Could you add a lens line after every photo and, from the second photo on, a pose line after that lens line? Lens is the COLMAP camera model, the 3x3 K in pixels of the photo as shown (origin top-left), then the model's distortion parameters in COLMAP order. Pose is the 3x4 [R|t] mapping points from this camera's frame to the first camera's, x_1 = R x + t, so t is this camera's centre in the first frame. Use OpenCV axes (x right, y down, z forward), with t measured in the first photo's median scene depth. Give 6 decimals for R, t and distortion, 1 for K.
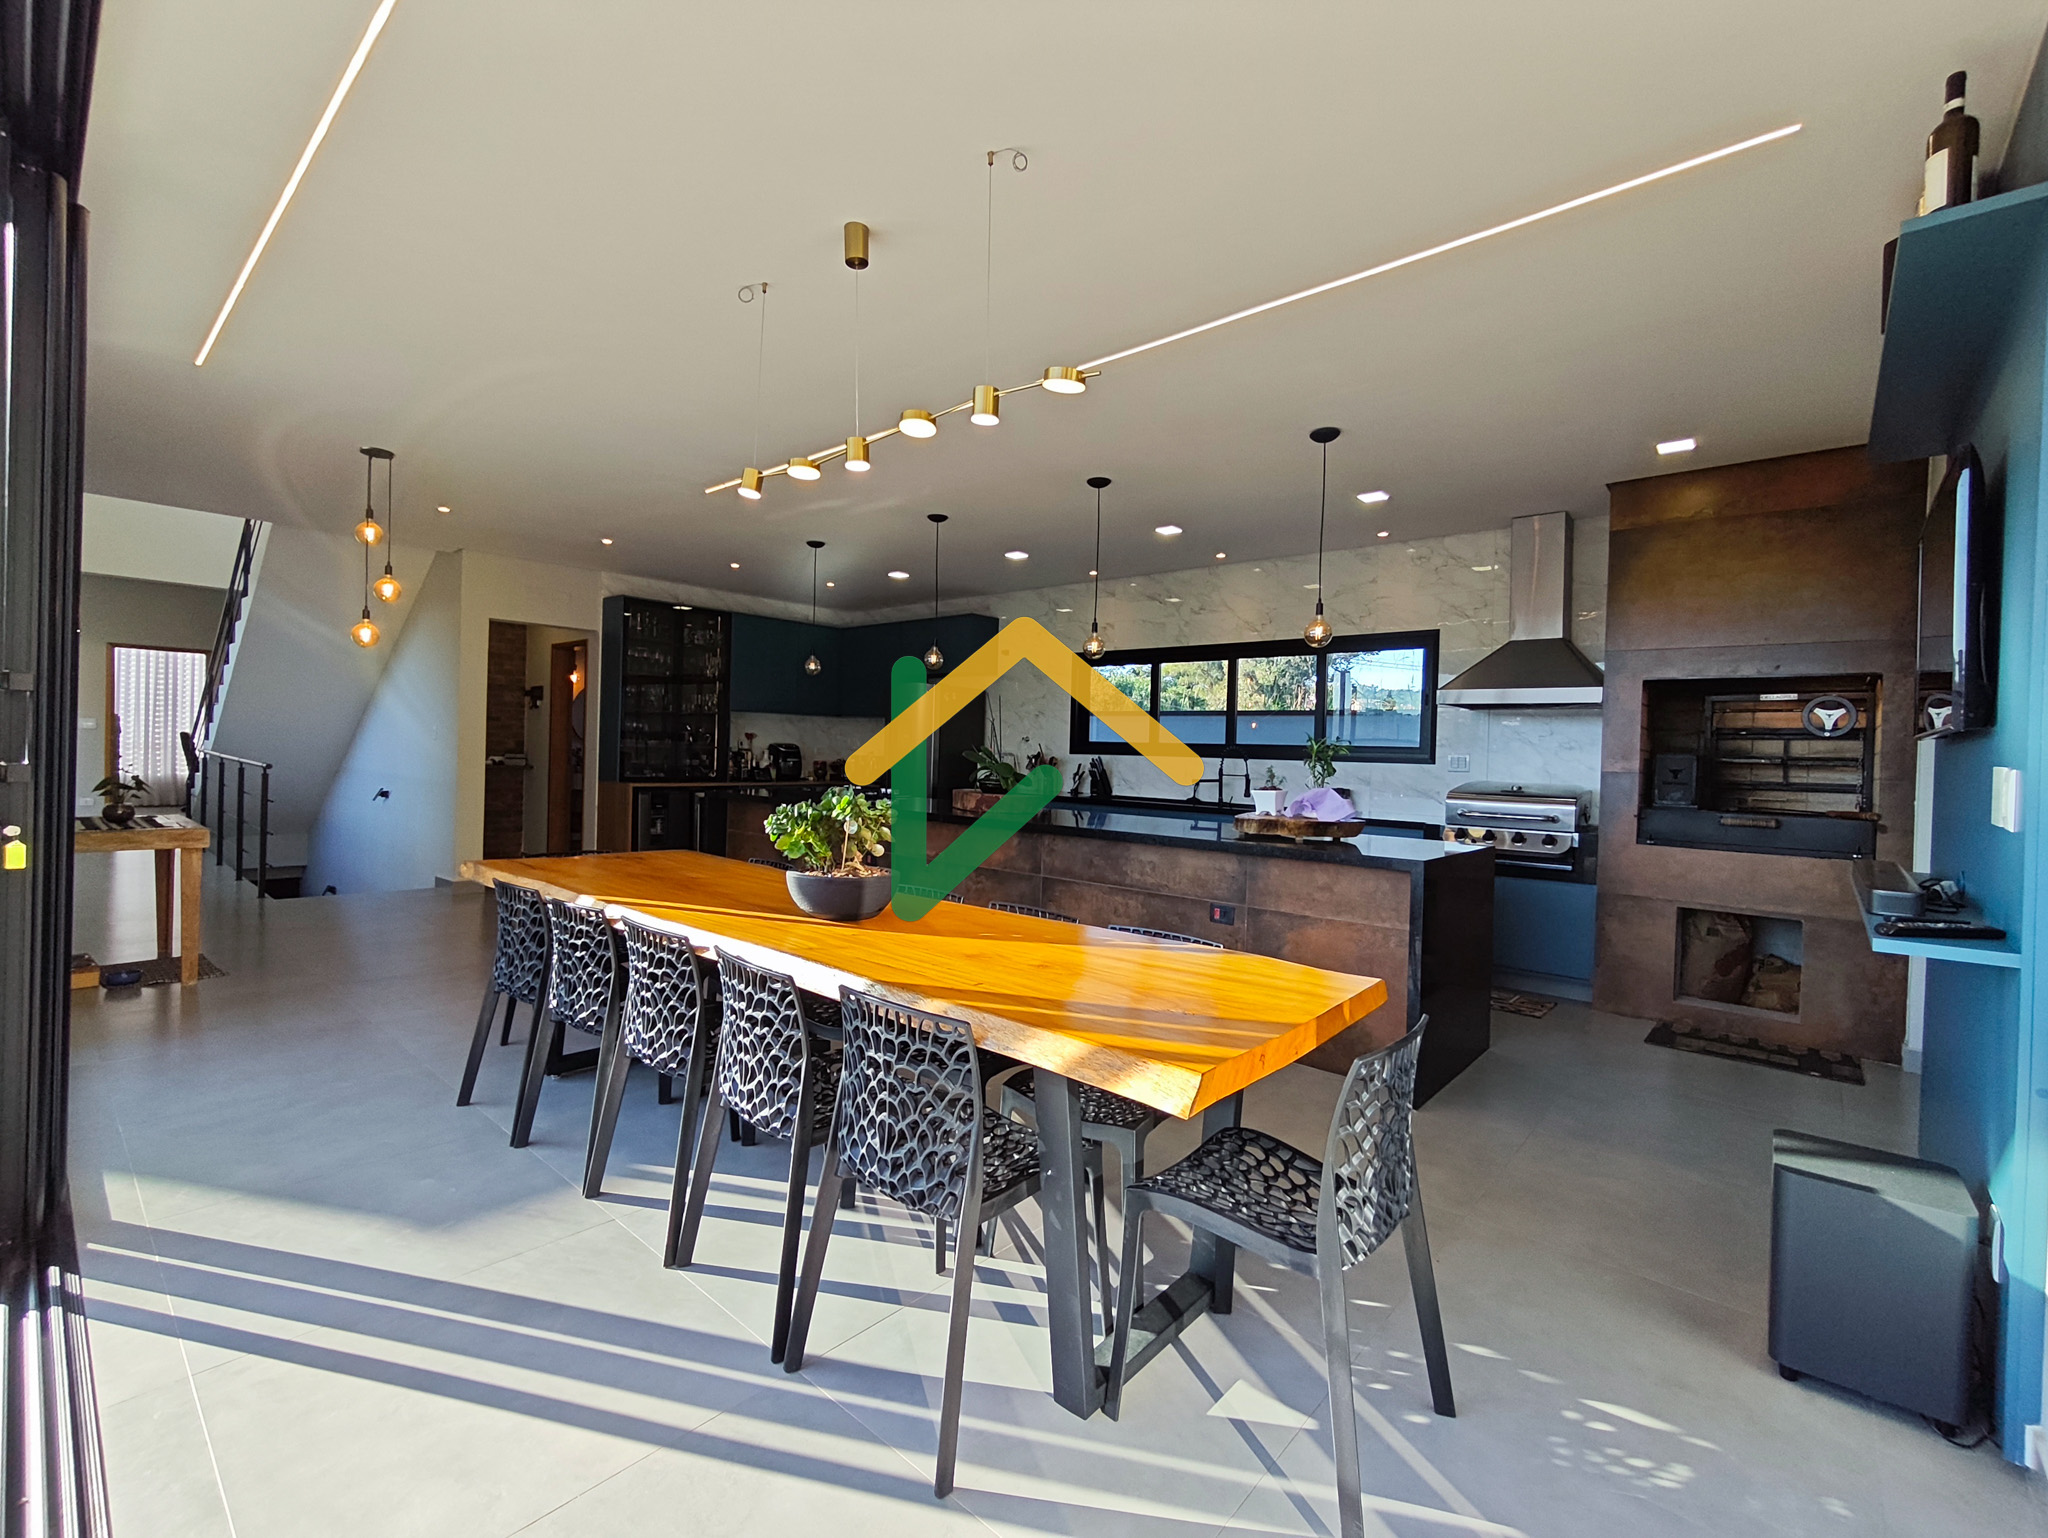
lens RADIAL K [[898.1, 0, 1028.6], [0, 898.1, 758.5], [0, 0, 1]] dist [0.000684, 0.001026]
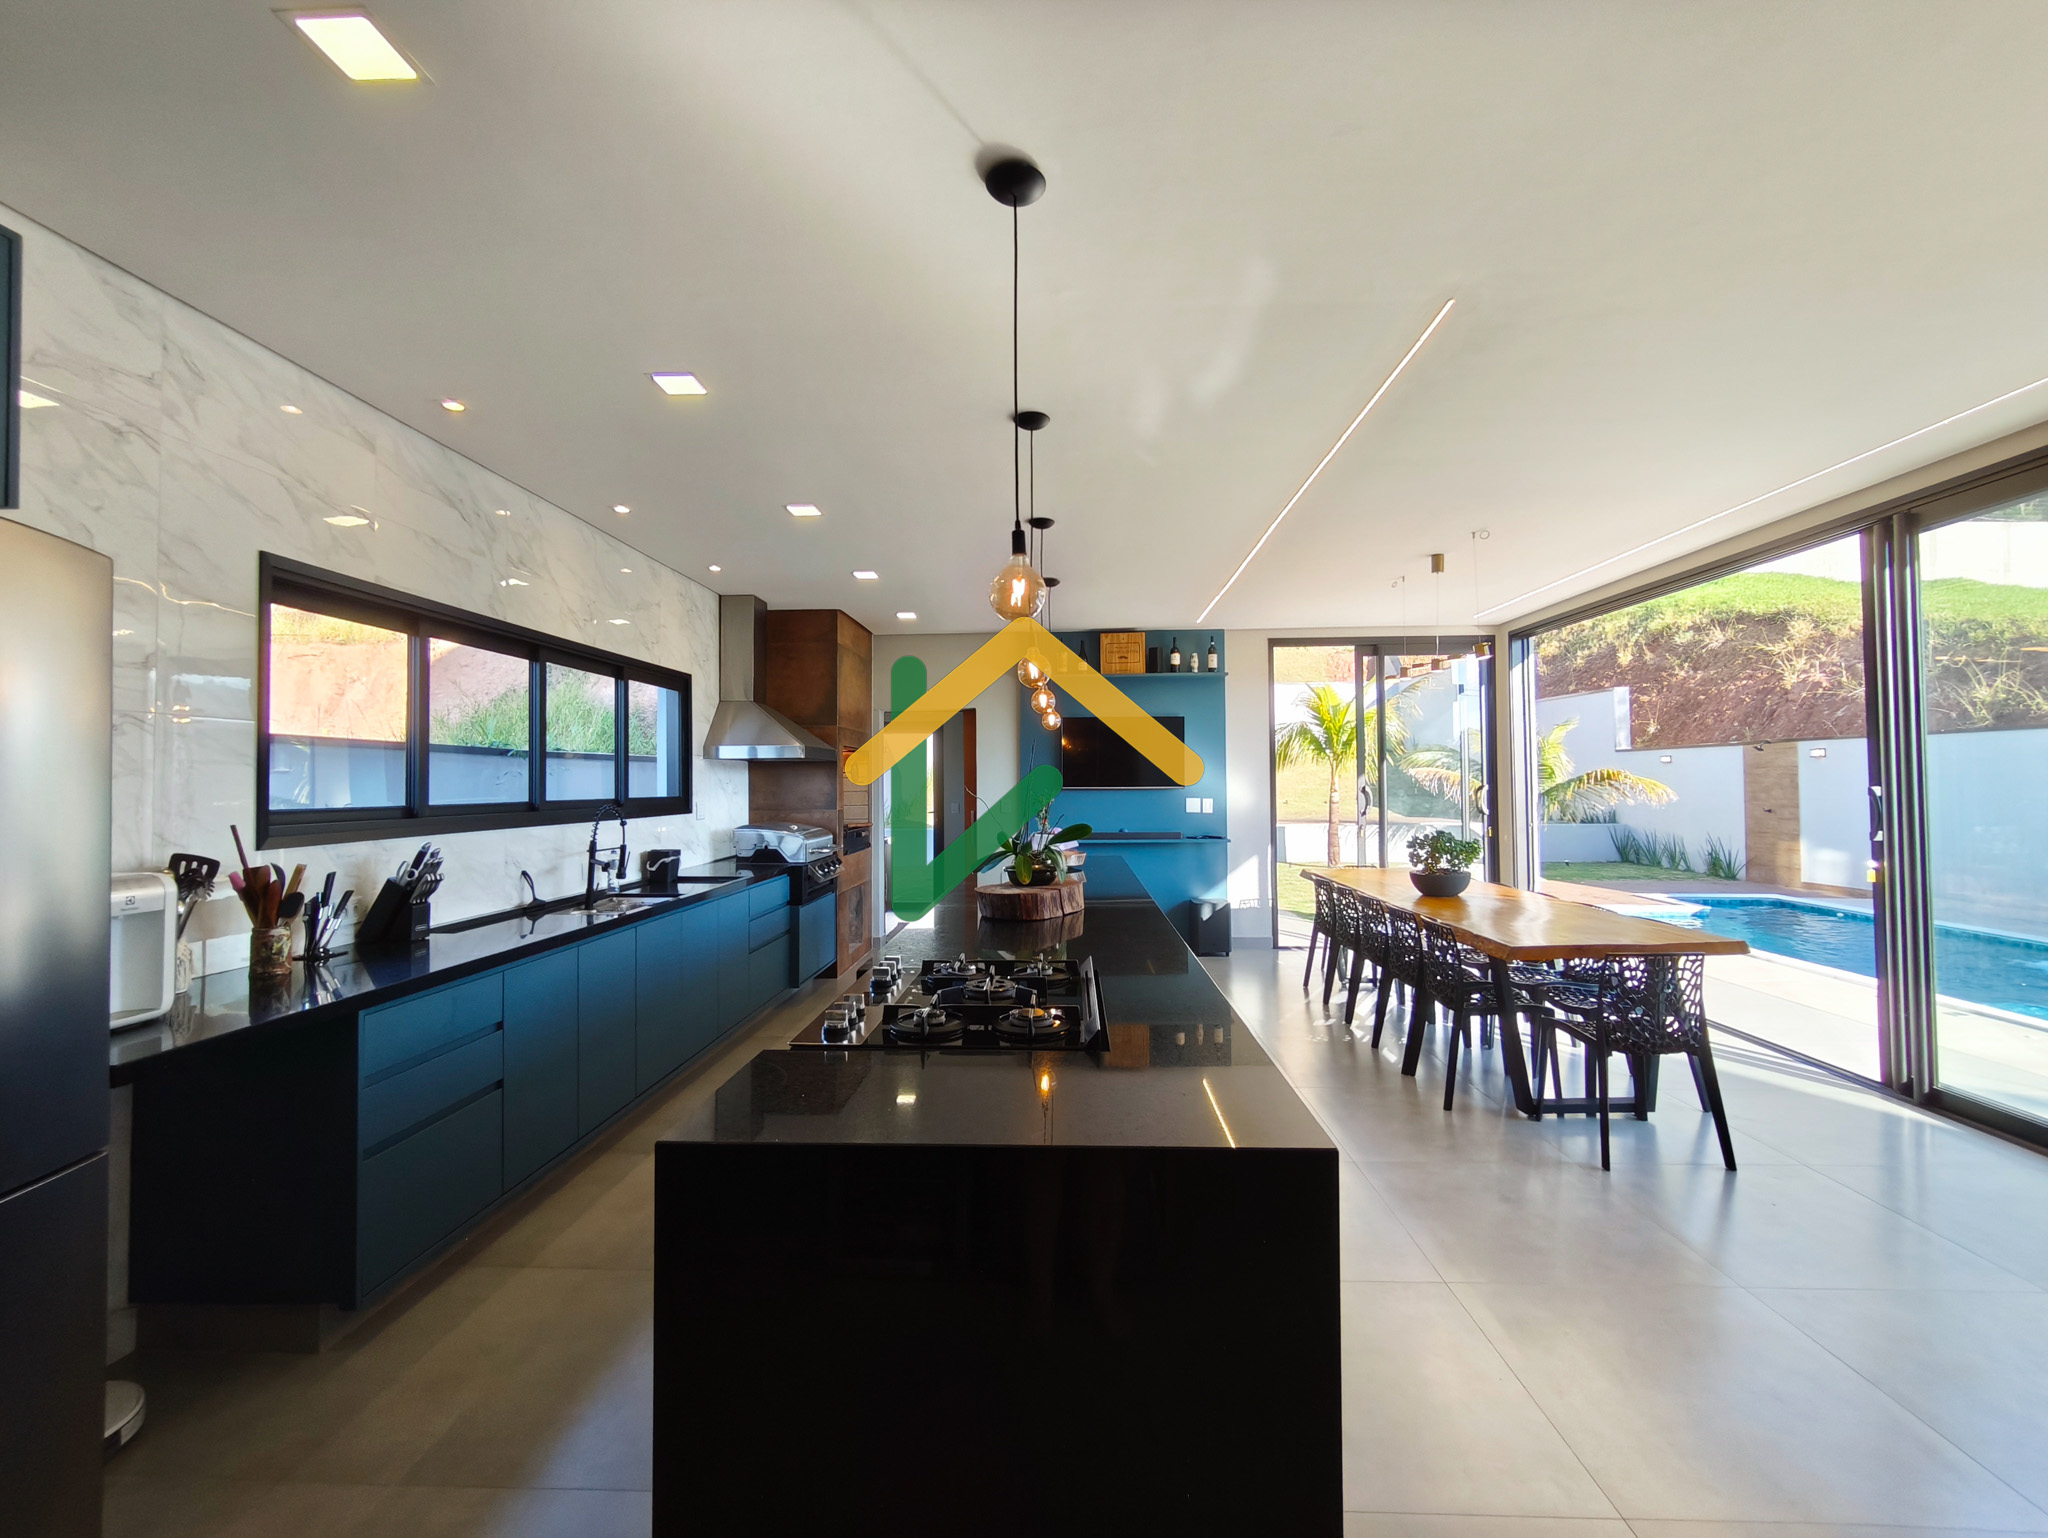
lens RADIAL K [[898.1, 0, 1028.6], [0, 898.1, 758.5], [0, 0, 1]] dist [0.000684, 0.001026]
pose [[-0.624558, 0.000218, 0.780978, -0.442257], [0.002380, 0.999996, 0.001624, -0.045139], [-0.780975, 0.002873, -0.624556, 1.109739]]
